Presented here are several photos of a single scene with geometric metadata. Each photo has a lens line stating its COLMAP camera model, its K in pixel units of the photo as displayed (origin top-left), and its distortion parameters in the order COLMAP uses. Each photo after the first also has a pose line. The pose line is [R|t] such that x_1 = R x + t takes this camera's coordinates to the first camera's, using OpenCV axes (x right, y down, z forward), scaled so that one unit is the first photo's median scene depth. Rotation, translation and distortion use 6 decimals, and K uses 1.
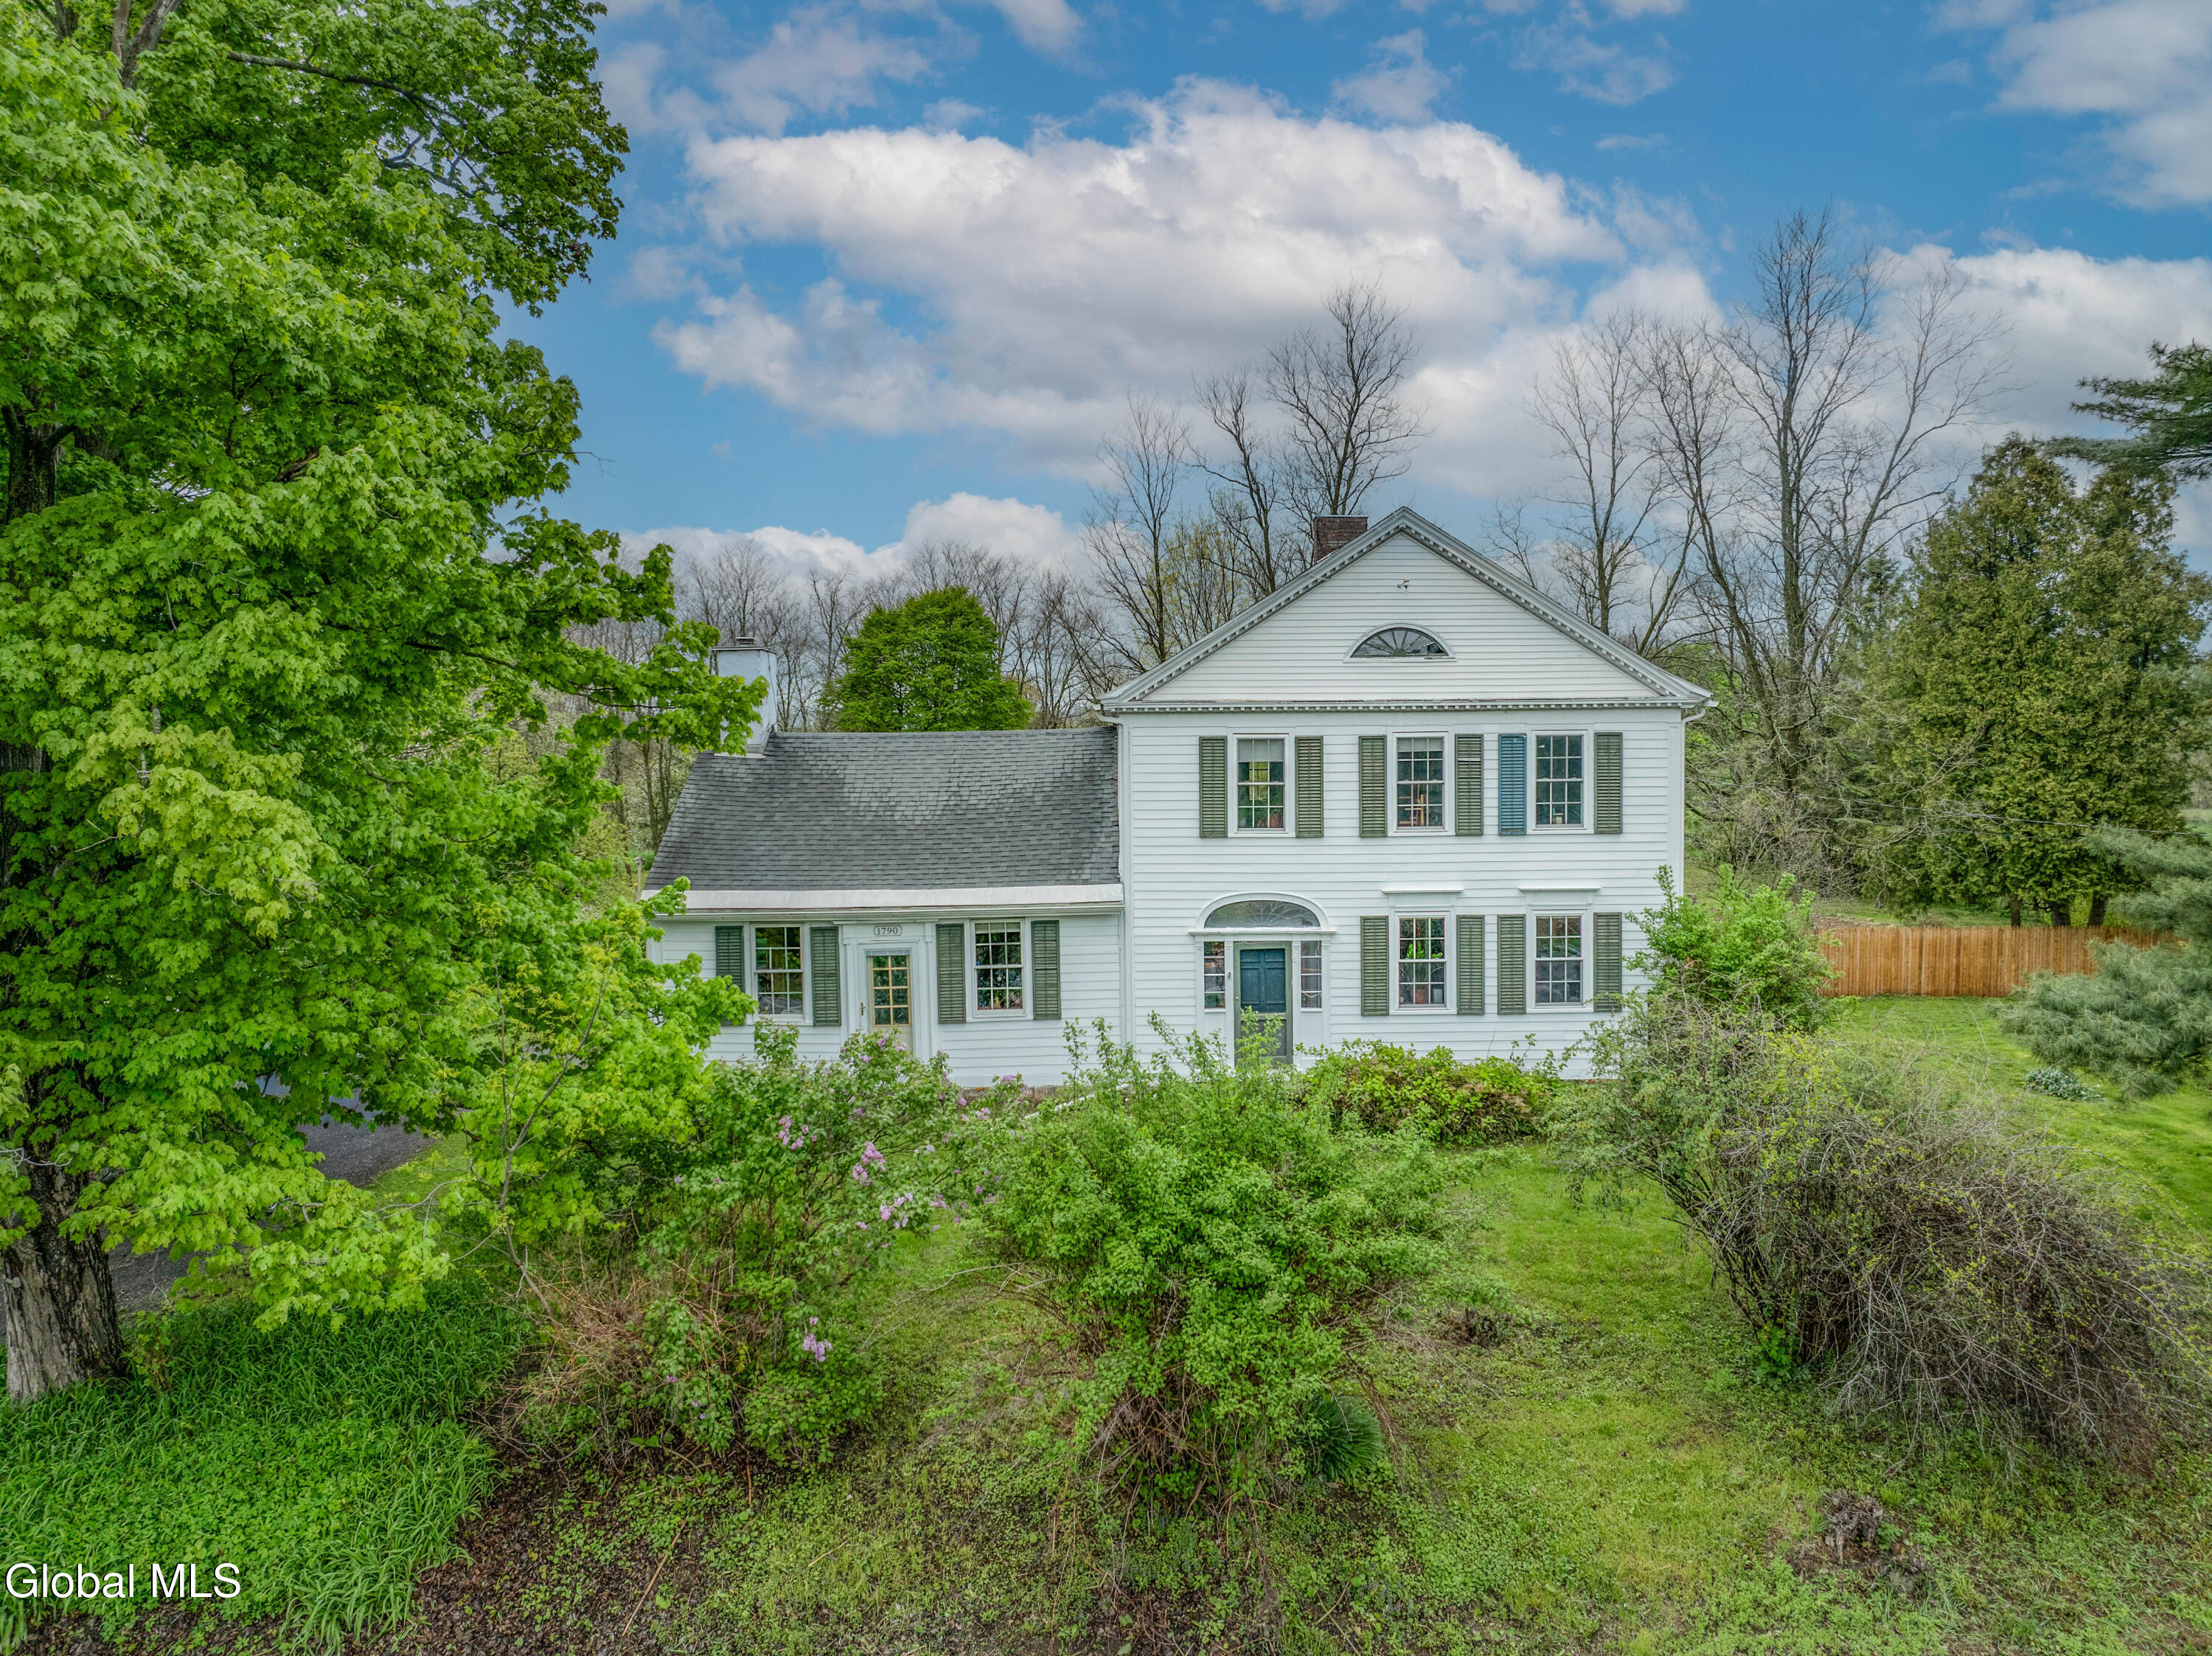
lens RADIAL K [[1566.7, 0, 1105.1], [0, 1566.7, 790.9], [0, 0, 1]] dist [-0.030306, 0.003056]
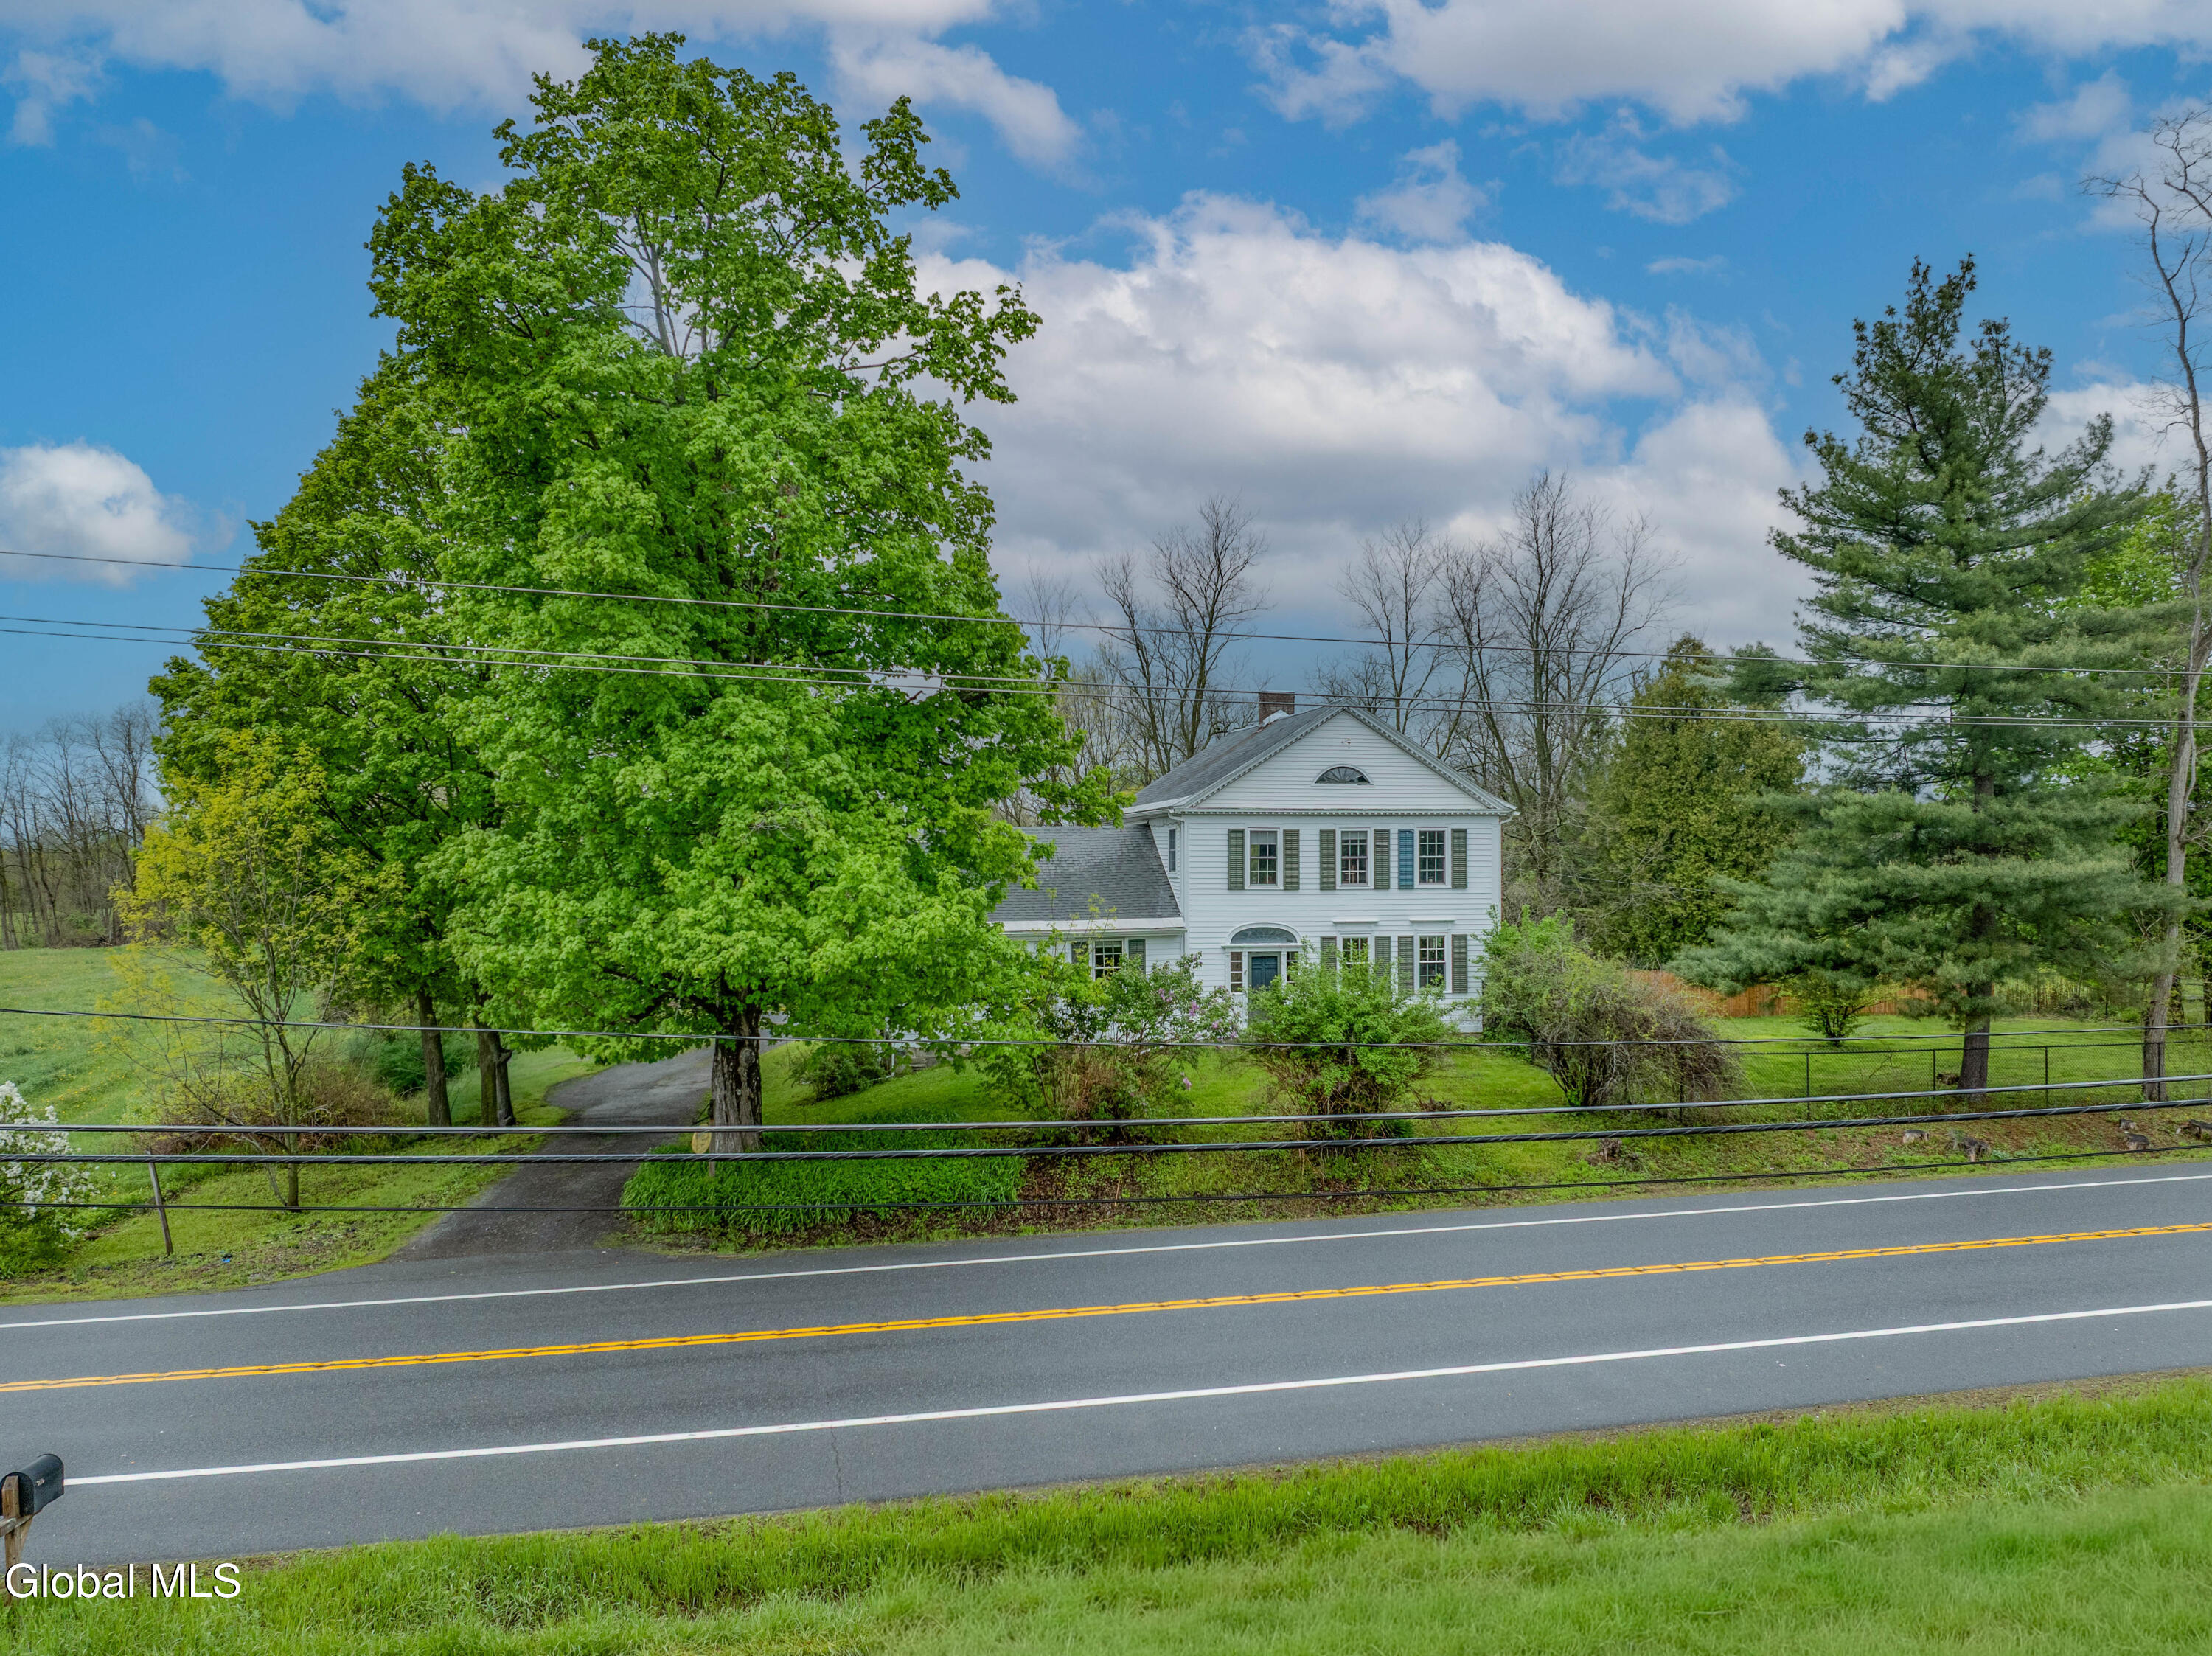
lens RADIAL K [[1566.7, 0, 1103.6], [0, 1566.7, 826.4], [0, 0, 1]] dist [-0.030306, 0.003056]
pose [[0.987206, 0.012384, 0.158968, -0.338618], [-0.004636, 0.998787, -0.049016, 0.045298], [-0.159382, 0.047652, 0.986066, -0.637742]]
